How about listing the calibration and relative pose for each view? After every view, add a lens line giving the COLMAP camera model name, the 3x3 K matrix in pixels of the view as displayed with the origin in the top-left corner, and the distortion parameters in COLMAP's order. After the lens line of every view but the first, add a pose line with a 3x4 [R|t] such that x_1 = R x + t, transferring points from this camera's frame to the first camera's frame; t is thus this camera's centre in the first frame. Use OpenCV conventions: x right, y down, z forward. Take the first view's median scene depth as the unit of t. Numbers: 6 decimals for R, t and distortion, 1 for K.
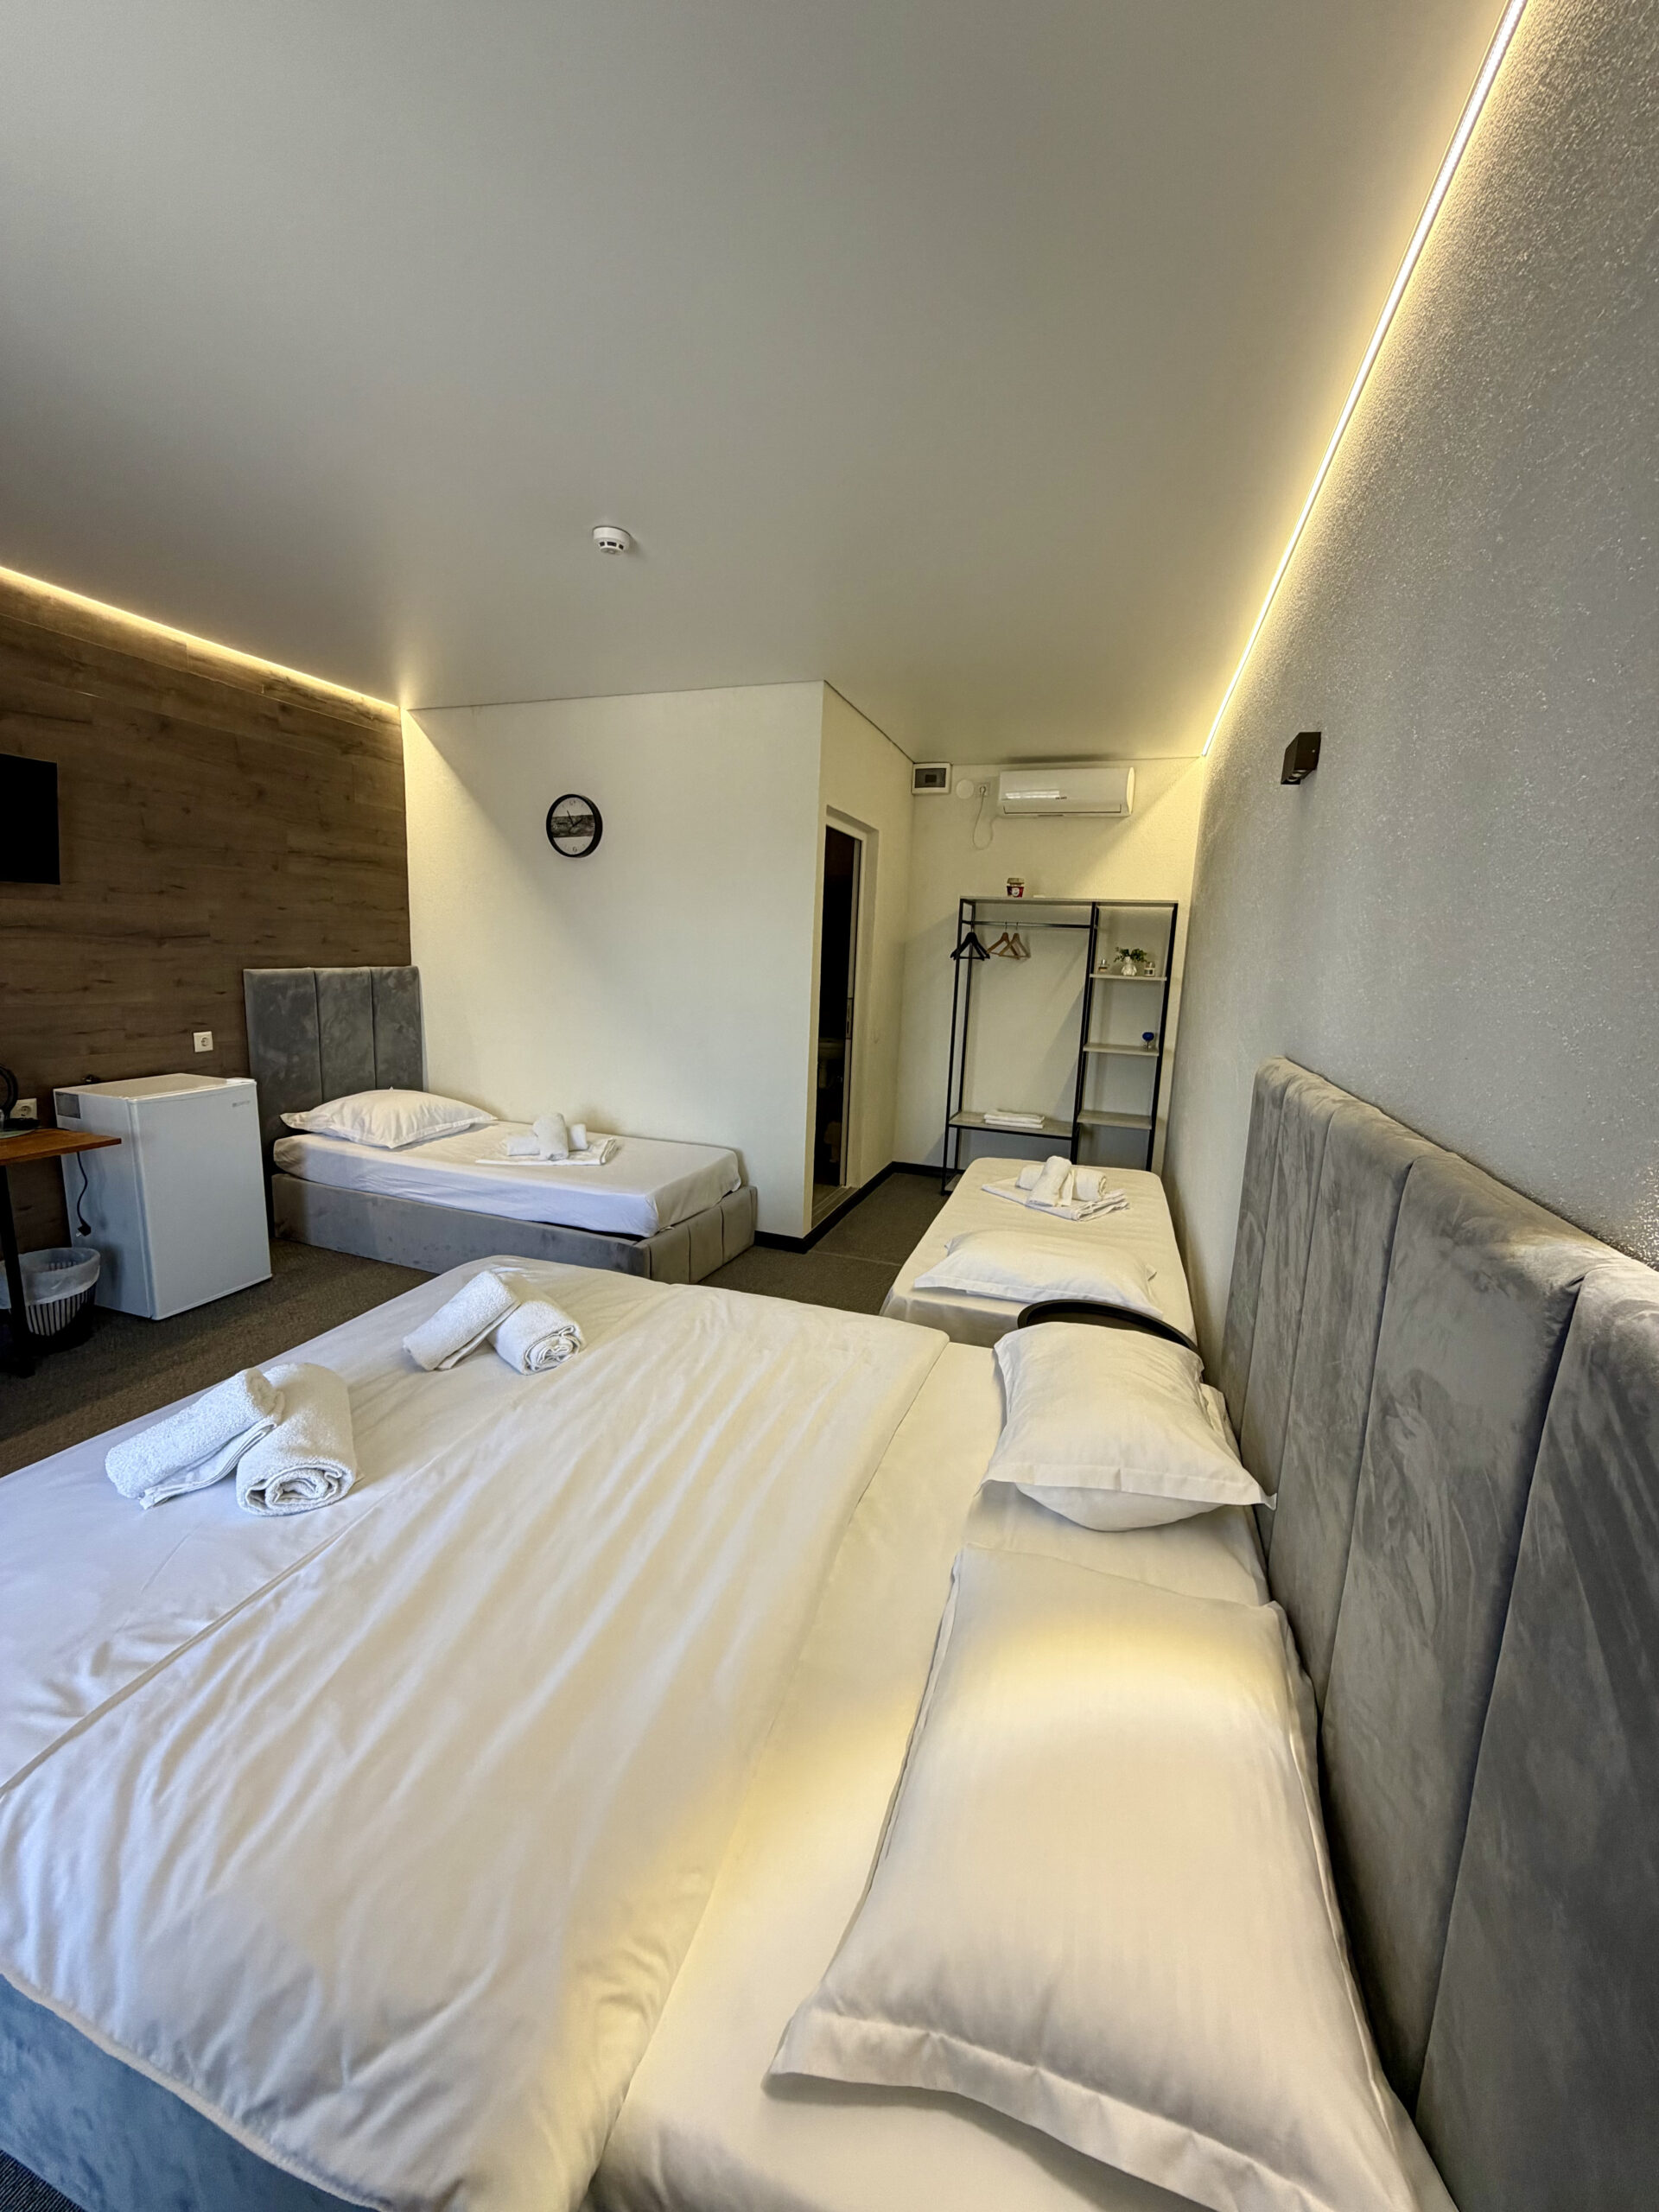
lens RADIAL K [[875.7, 0, 829.5], [0, 875.7, 1106.0], [0, 0, 1]] dist [-0.002252, -0.000299]
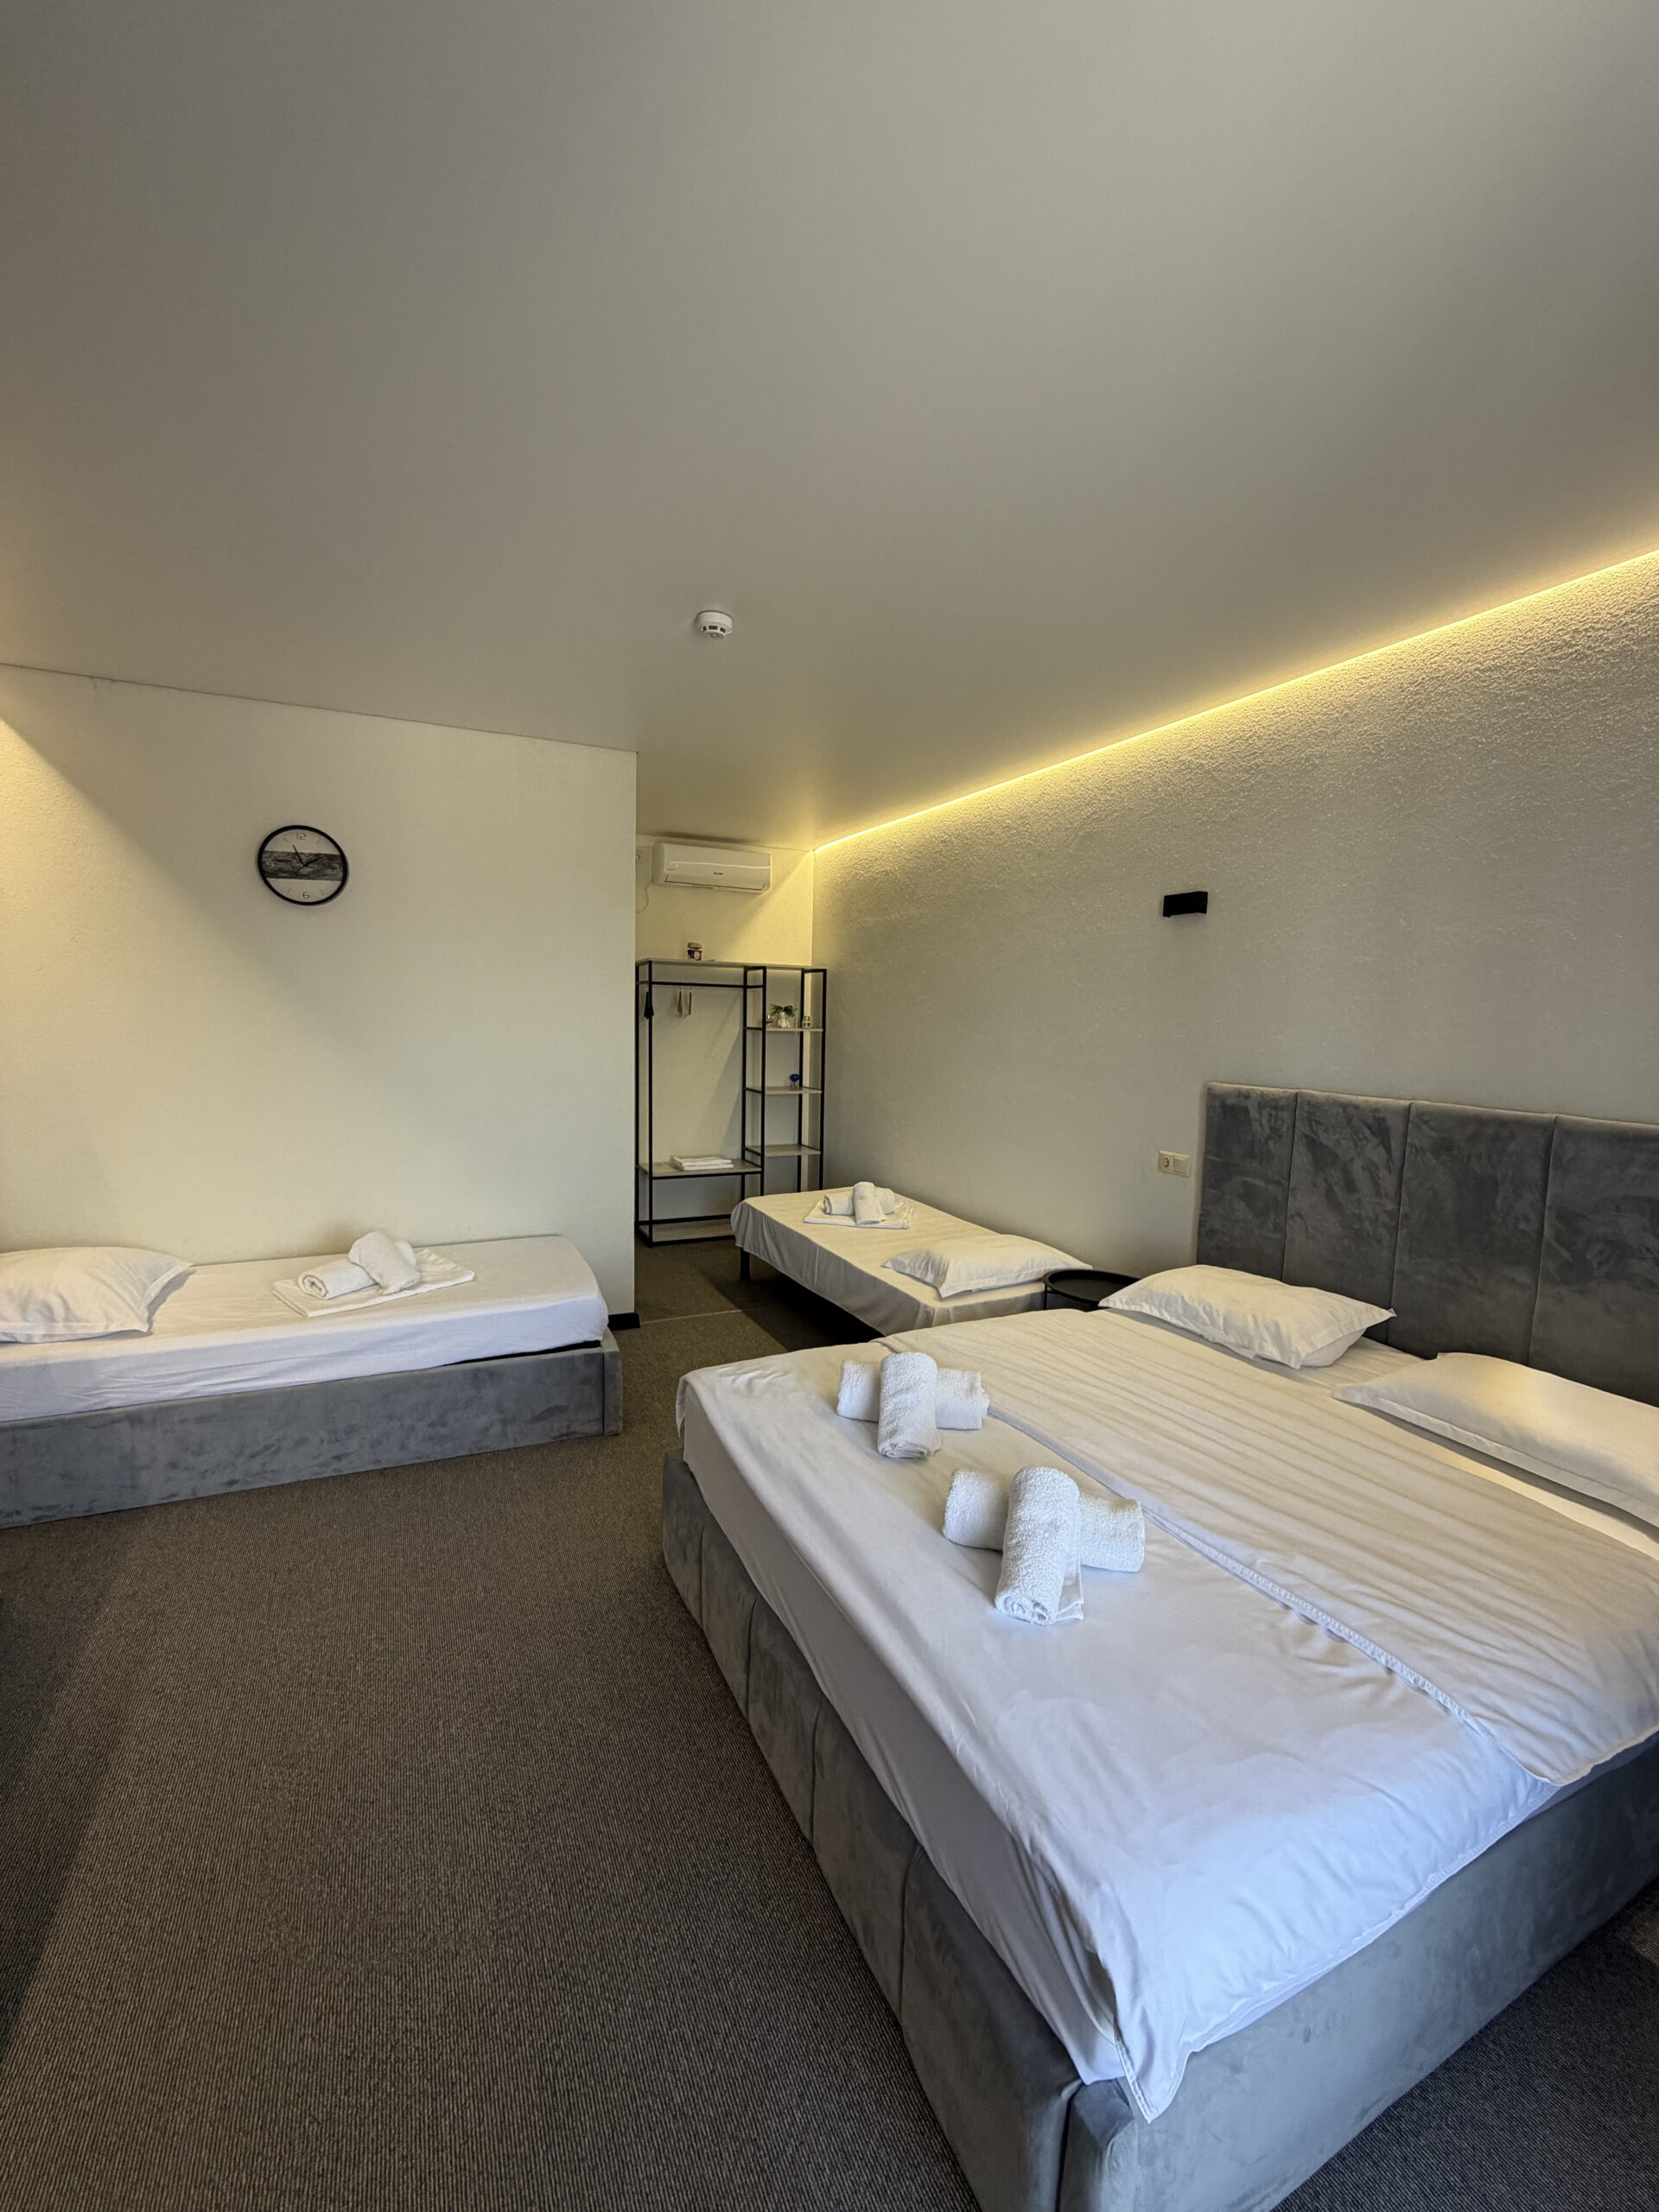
lens RADIAL K [[875.7, 0, 829.5], [0, 875.7, 1106.0], [0, 0, 1]] dist [-0.002252, -0.000299]
pose [[0.714185, -0.099072, 0.692910, -0.515246], [0.130424, 0.991431, 0.007327, -0.052510], [-0.687699, 0.085140, 0.720986, 0.135325]]
